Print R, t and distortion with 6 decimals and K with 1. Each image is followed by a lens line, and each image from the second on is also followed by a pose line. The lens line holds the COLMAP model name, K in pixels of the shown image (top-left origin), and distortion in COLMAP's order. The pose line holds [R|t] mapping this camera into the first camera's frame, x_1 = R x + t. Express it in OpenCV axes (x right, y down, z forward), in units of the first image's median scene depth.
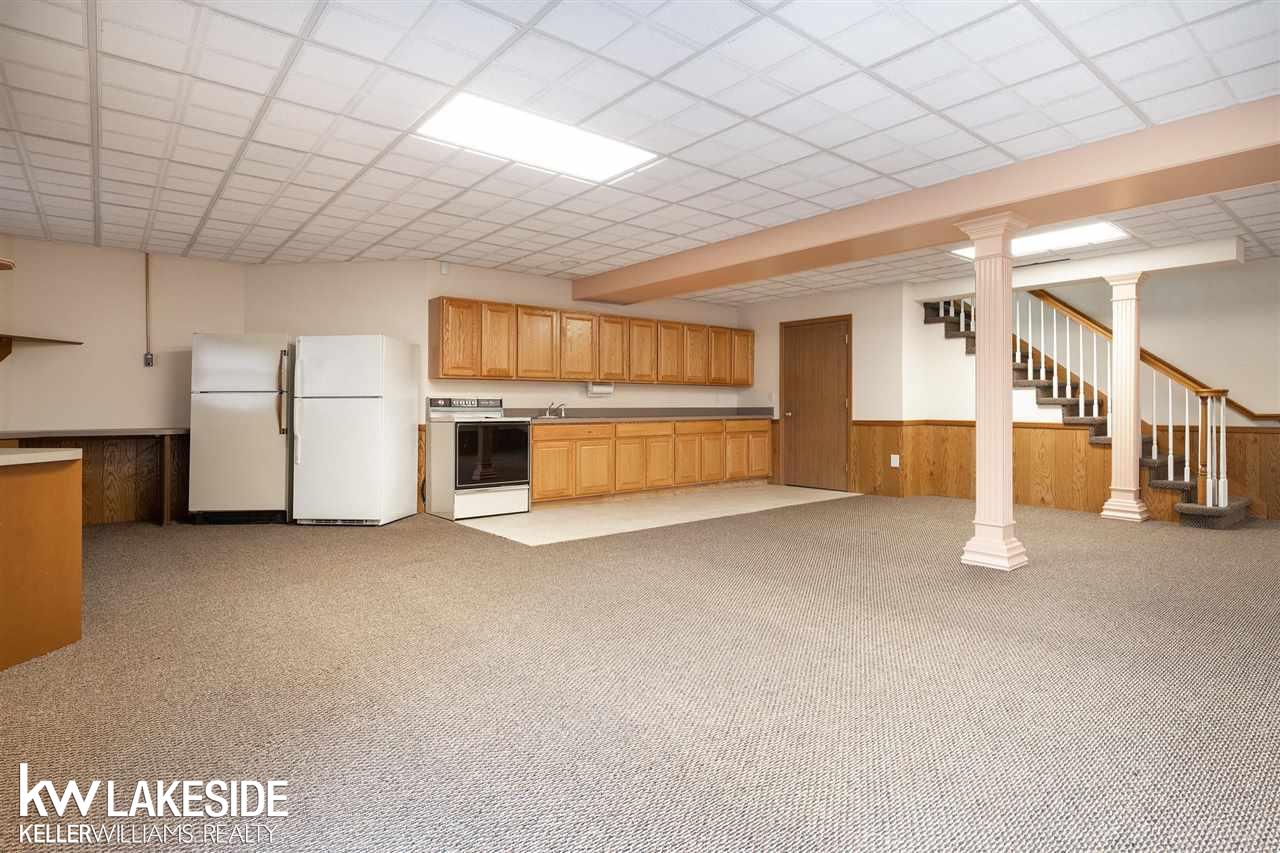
lens RADIAL K [[692.5, 0, 623.6], [0, 692.5, 405.2], [0, 0, 1]] dist [0.000827, -0.000986]
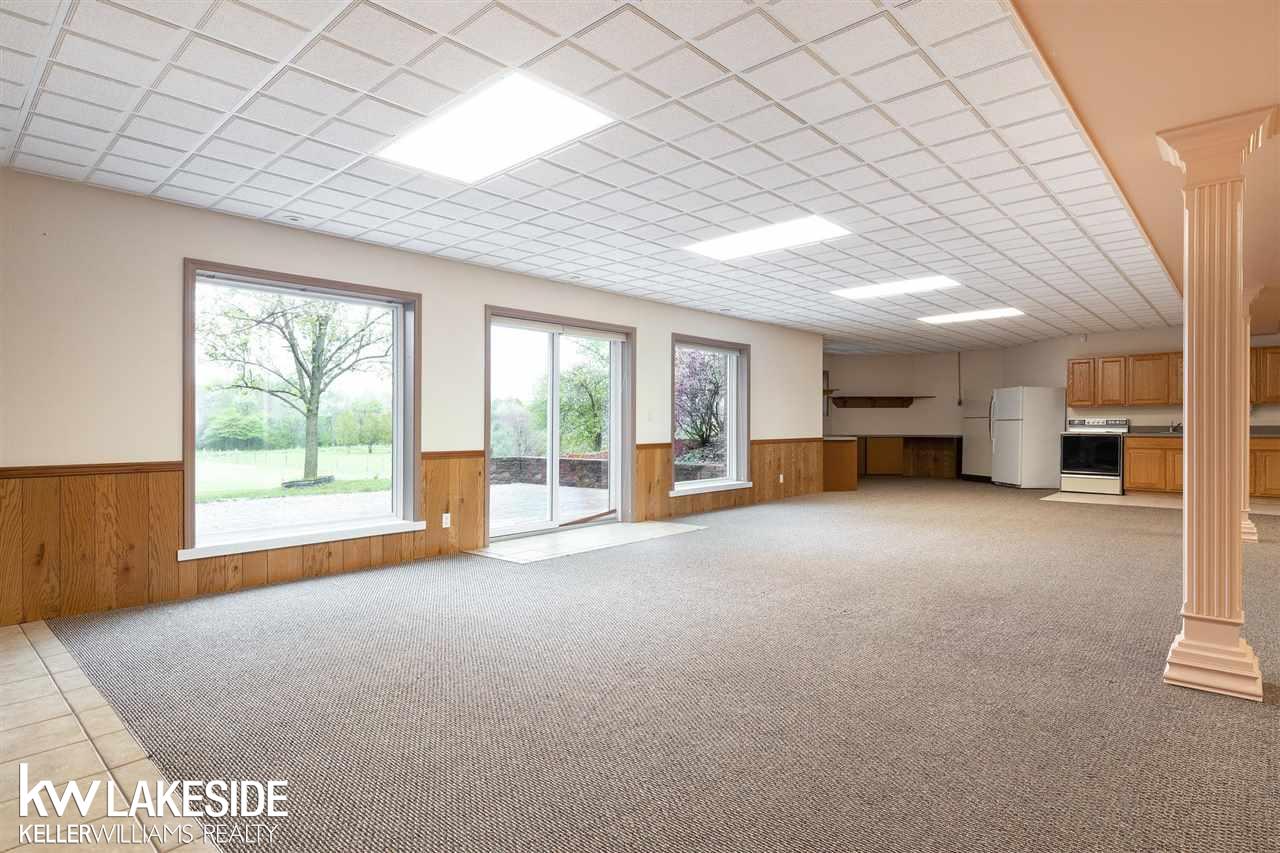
lens RADIAL K [[692.5, 0, 647.9], [0, 692.5, 422.2], [0, 0, 1]] dist [0.000827, -0.000986]
pose [[0.129102, -0.003795, -0.991624, 1.174113], [0.003014, 0.999990, -0.003434, -0.001513], [0.991627, -0.002545, 0.129112, -0.204418]]
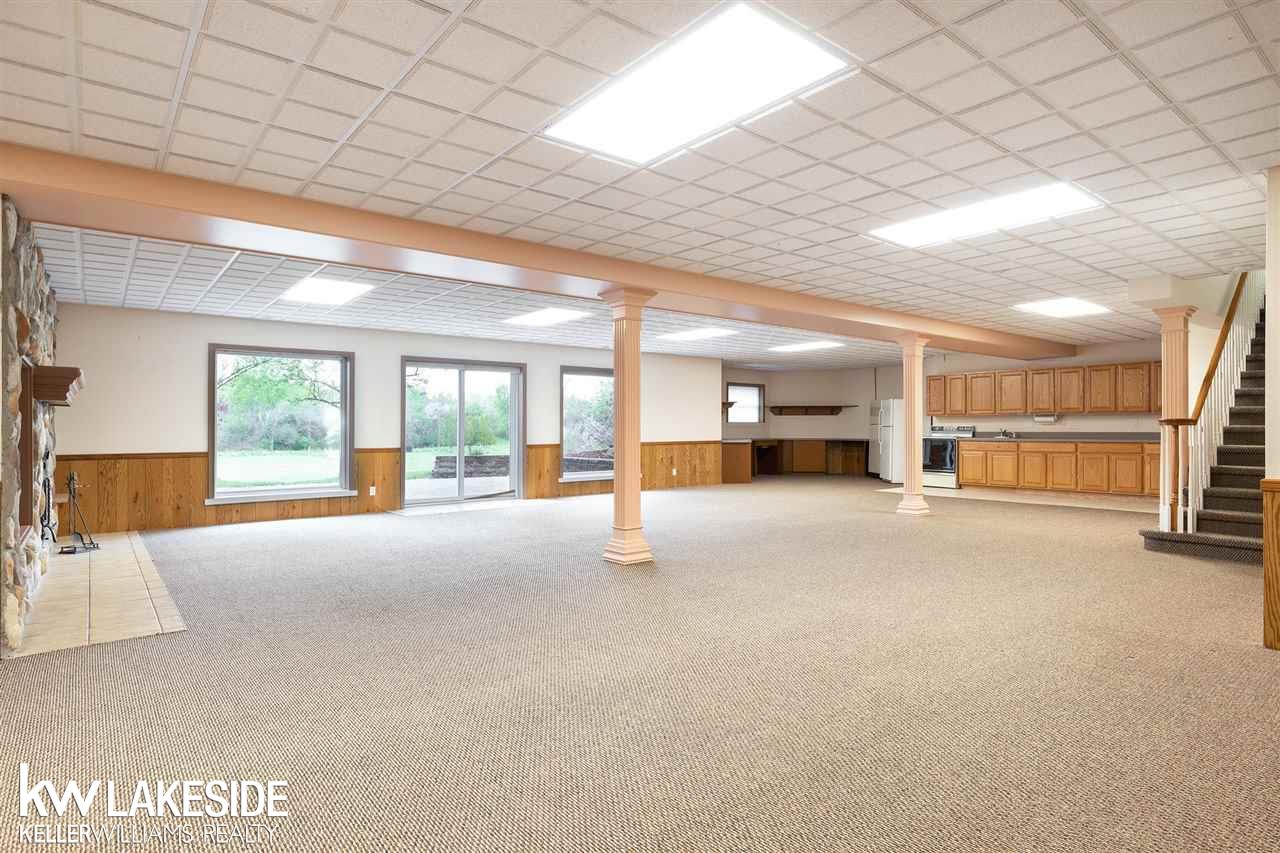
lens RADIAL K [[704.2, 0, 659.0], [0, 704.2, 431.9], [0, 0, 1]] dist [0.002399, 0.000458]
pose [[-0.003806, 0.006706, -0.999970, 1.665687], [0.001941, 0.999976, 0.006699, -0.009323], [0.999991, -0.001916, -0.003819, 0.209953]]
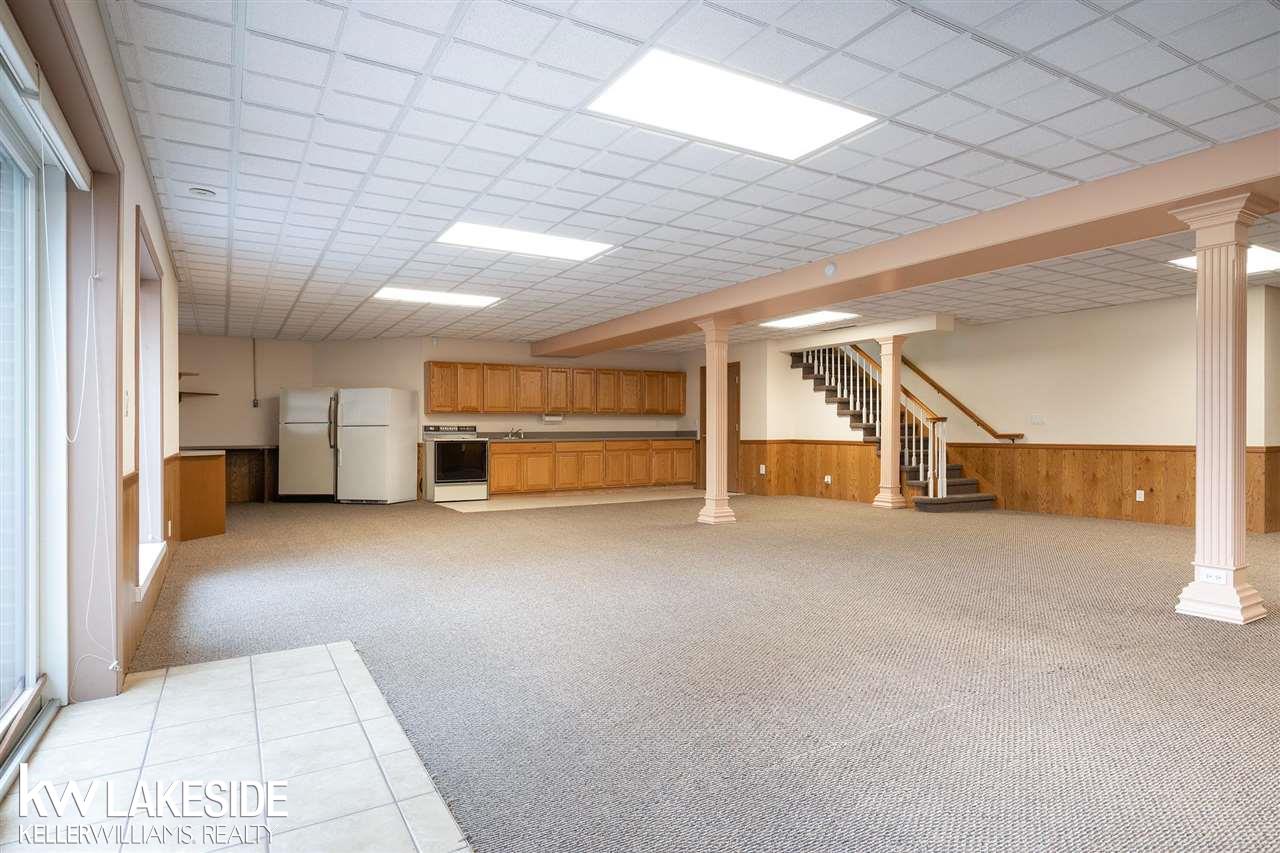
lens RADIAL K [[704.2, 0, 639.6], [0, 704.2, 428.5], [0, 0, 1]] dist [0.002399, 0.000458]
pose [[0.992203, -0.004785, -0.124540, 0.372657], [0.004465, 0.999986, -0.002844, 0.002524], [0.124552, 0.002265, 0.992211, -0.478203]]
